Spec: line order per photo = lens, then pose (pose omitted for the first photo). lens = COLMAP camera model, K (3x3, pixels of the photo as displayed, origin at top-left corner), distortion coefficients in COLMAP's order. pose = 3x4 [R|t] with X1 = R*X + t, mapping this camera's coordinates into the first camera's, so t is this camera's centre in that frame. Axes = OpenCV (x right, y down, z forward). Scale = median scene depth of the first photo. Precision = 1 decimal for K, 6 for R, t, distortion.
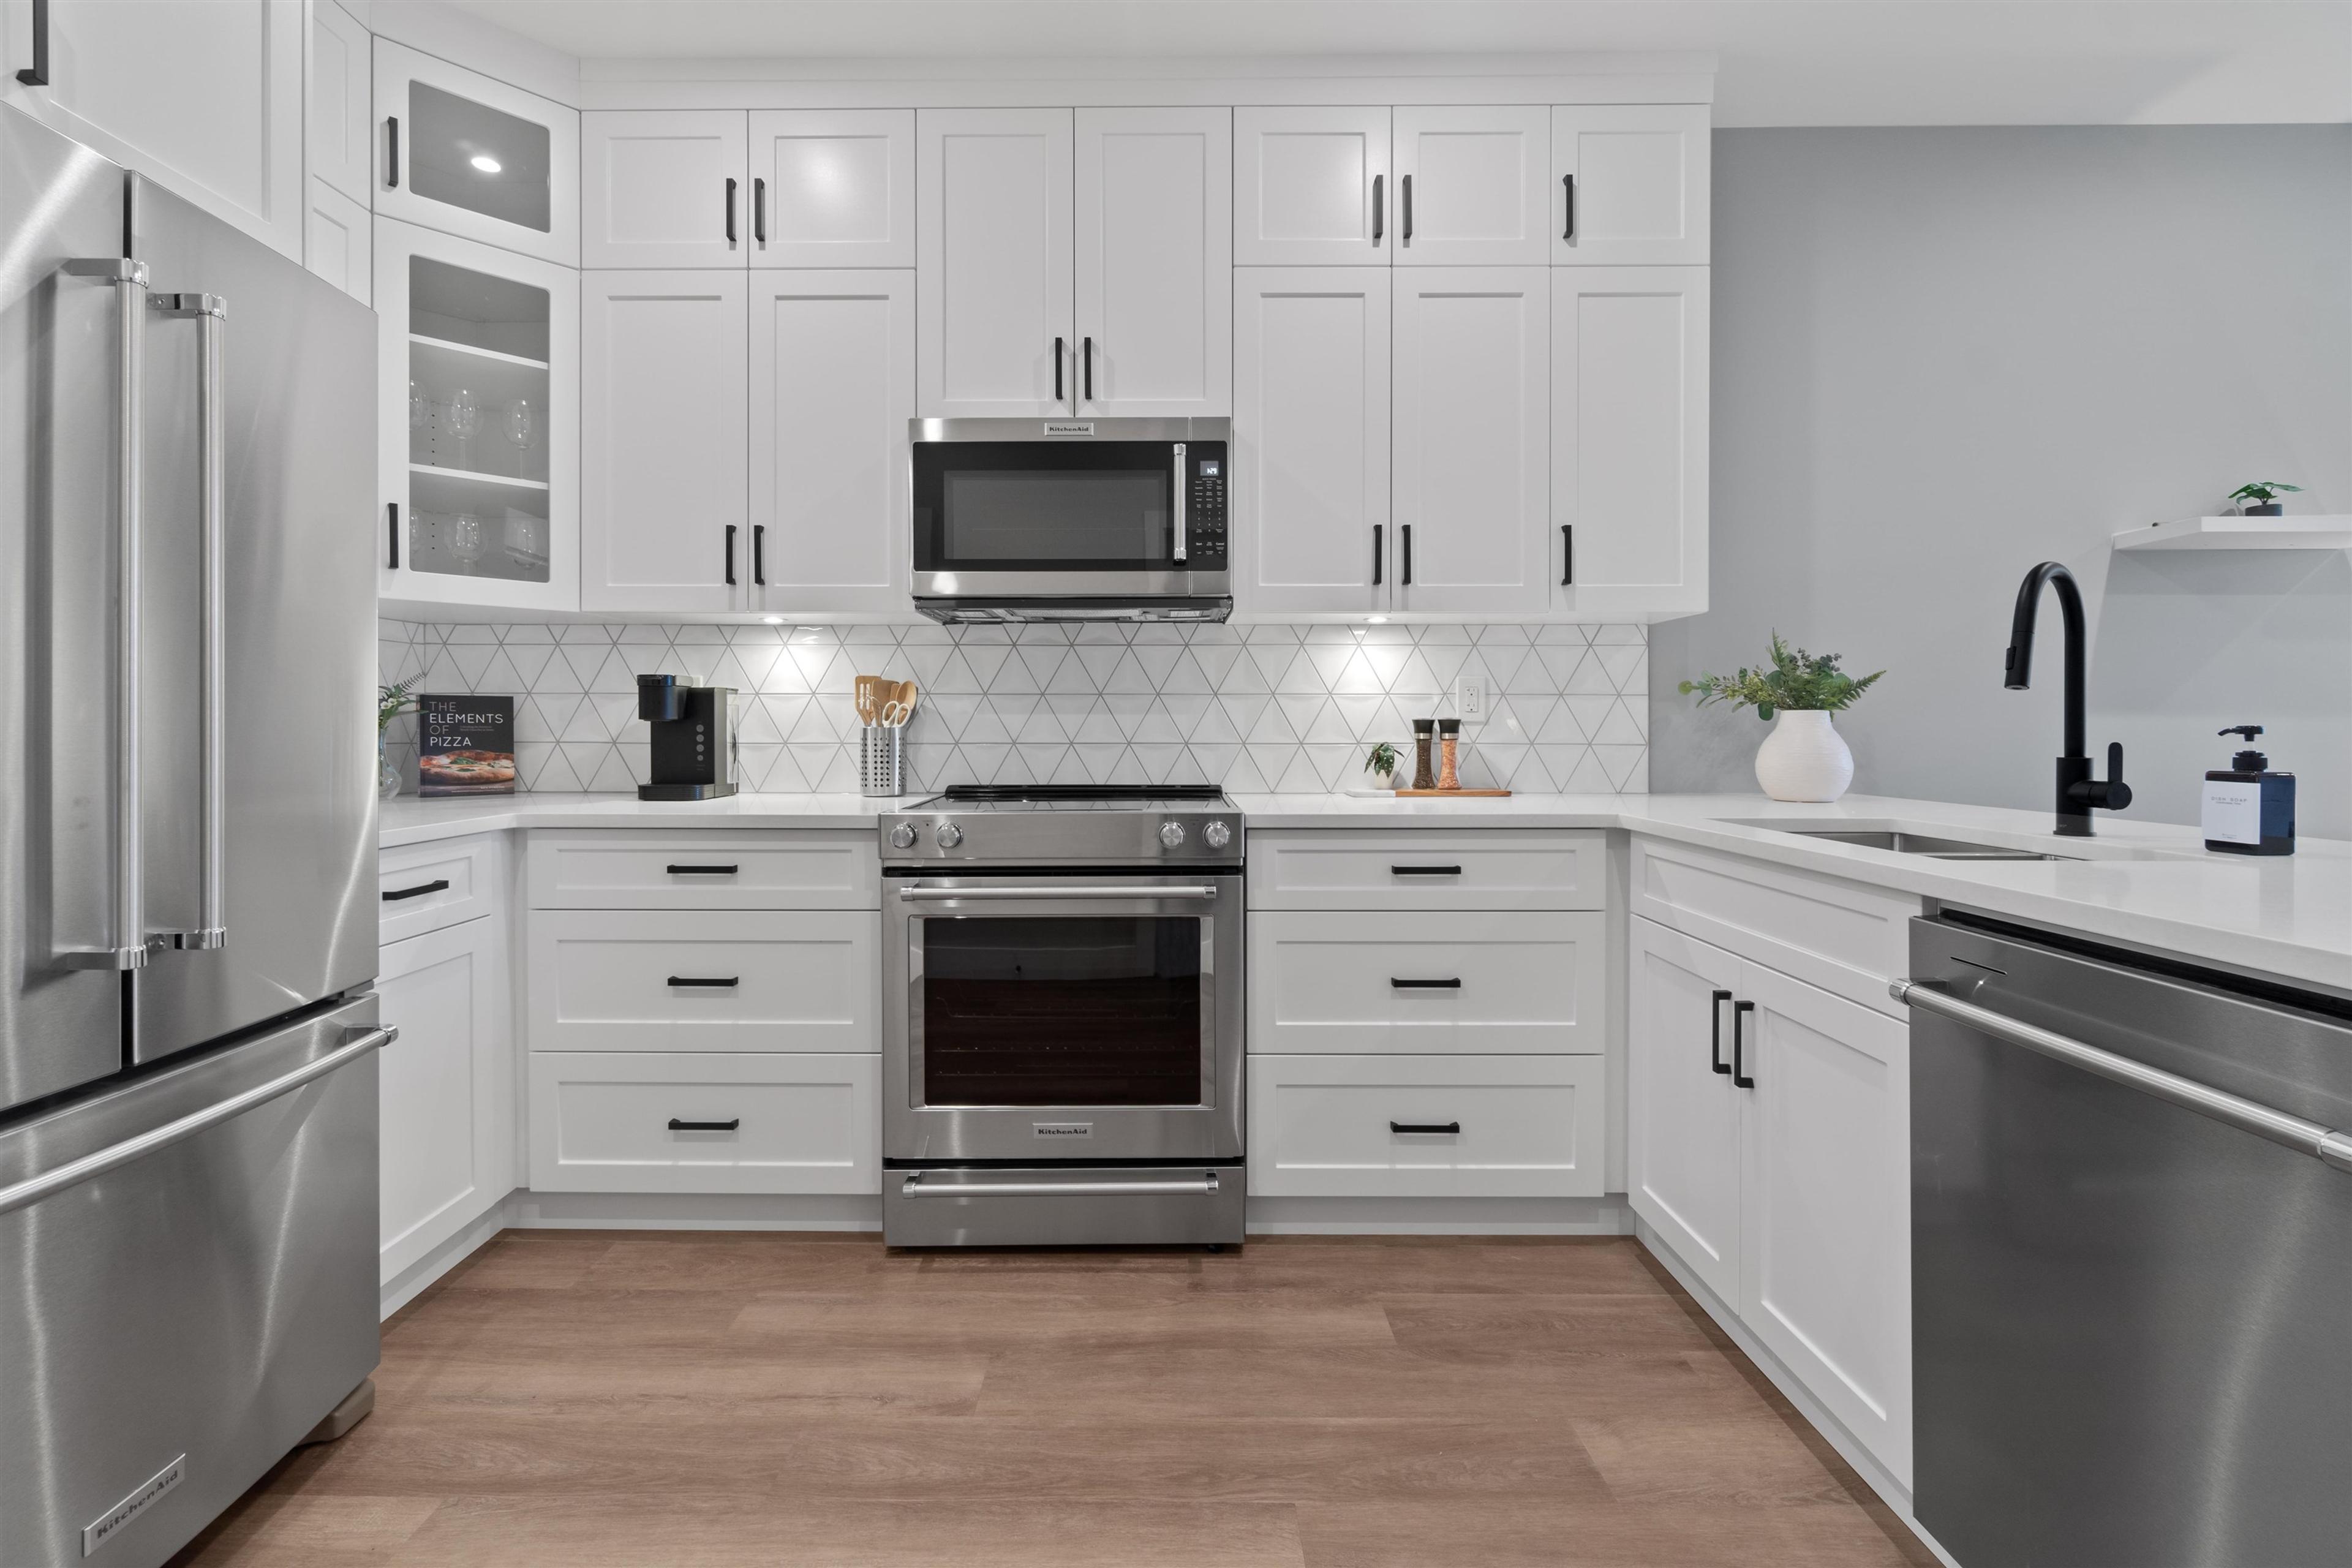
lens RADIAL K [[1047.9, 0, 1153.3], [0, 1047.9, 732.1], [0, 0, 1]] dist [-0.001777, -0.000380]
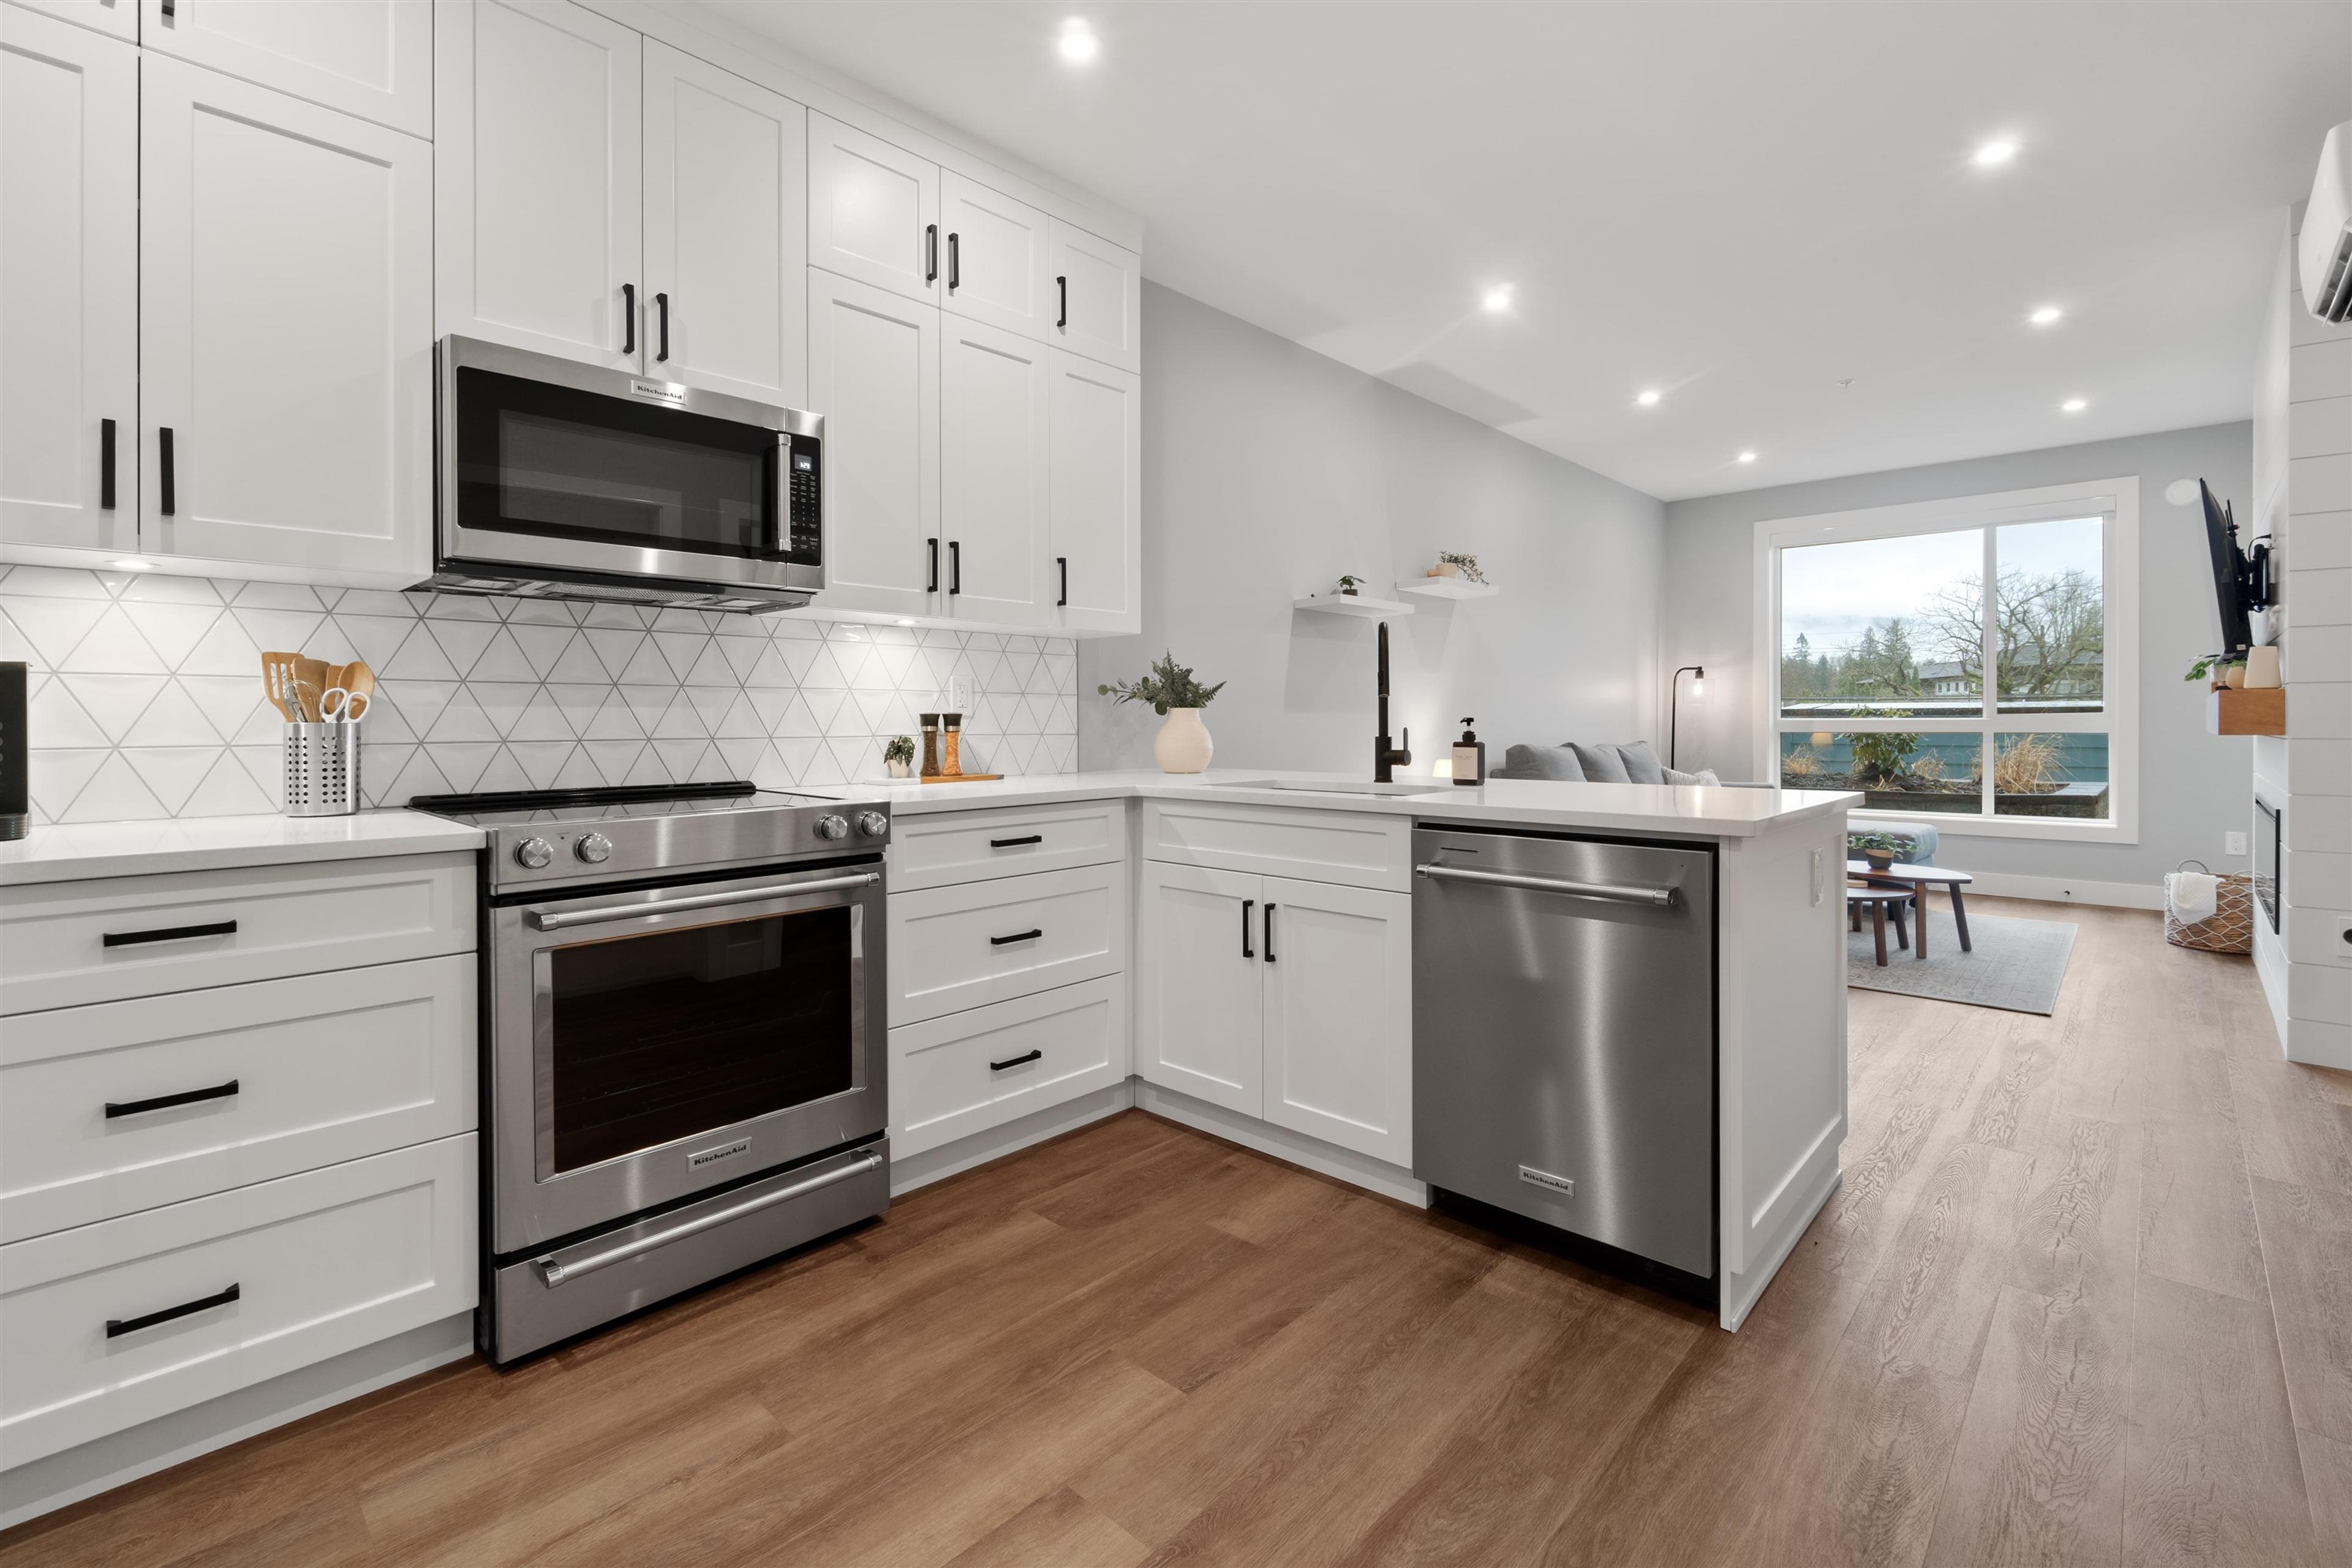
lens RADIAL K [[1047.9, 0, 1163.1], [0, 1047.9, 721.2], [0, 0, 1]] dist [-0.001777, -0.000380]
pose [[0.685231, -0.003122, 0.728319, -0.450074], [0.007815, 0.999965, -0.003066, 0.001362], [-0.728284, 0.007793, 0.685231, 0.065517]]
